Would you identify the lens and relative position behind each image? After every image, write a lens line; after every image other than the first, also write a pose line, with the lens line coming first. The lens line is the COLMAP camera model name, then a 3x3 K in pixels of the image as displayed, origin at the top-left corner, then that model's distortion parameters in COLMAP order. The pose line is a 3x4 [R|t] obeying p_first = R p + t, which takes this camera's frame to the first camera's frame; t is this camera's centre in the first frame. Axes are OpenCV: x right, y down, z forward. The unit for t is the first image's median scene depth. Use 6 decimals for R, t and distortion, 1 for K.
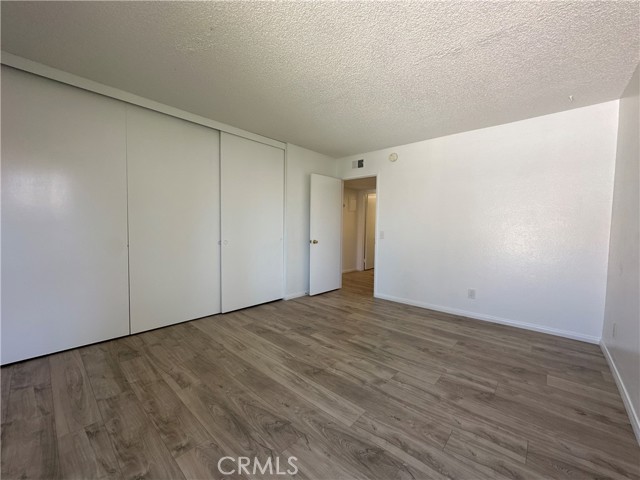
lens RADIAL K [[257.7, 0, 318.5], [0, 257.7, 240.8], [0, 0, 1]] dist [-0.004576, 0.001362]
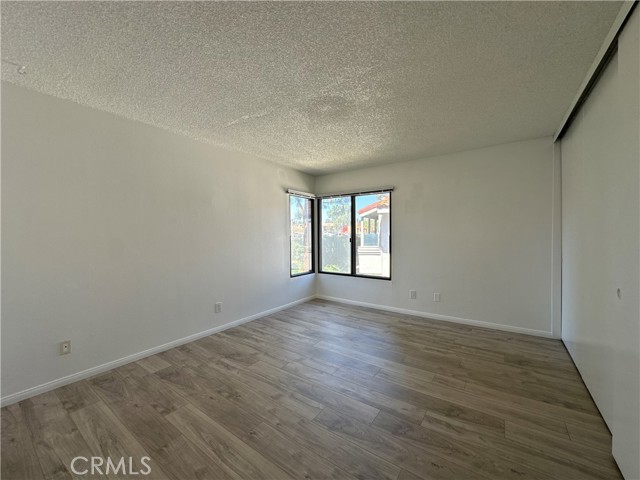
lens RADIAL K [[257.7, 0, 319.4], [0, 257.7, 237.4], [0, 0, 1]] dist [-0.004576, 0.001362]
pose [[-0.993075, -0.006248, -0.117318, 0.246173], [-0.013335, 0.998126, 0.059723, -0.147225], [0.116725, 0.060874, -0.991297, 1.921296]]
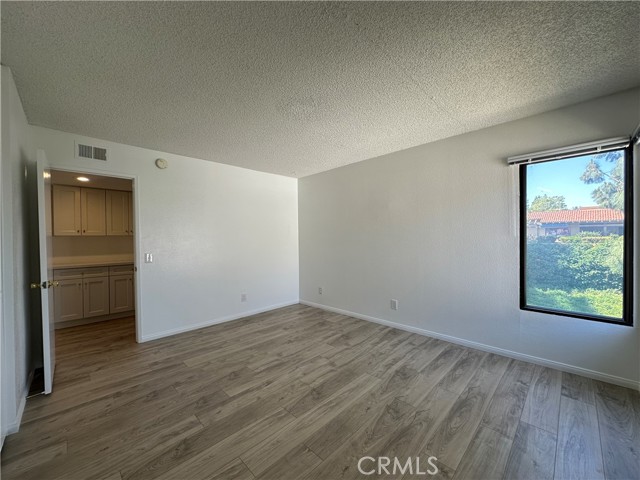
lens RADIAL K [[257.7, 0, 321.0], [0, 257.7, 238.6], [0, 0, 1]] dist [-0.004576, 0.001362]
pose [[0.043486, -0.020375, 0.998846, -0.905289], [0.064796, 0.997745, 0.017531, -0.109116], [-0.996951, 0.063959, 0.044708, 0.794451]]
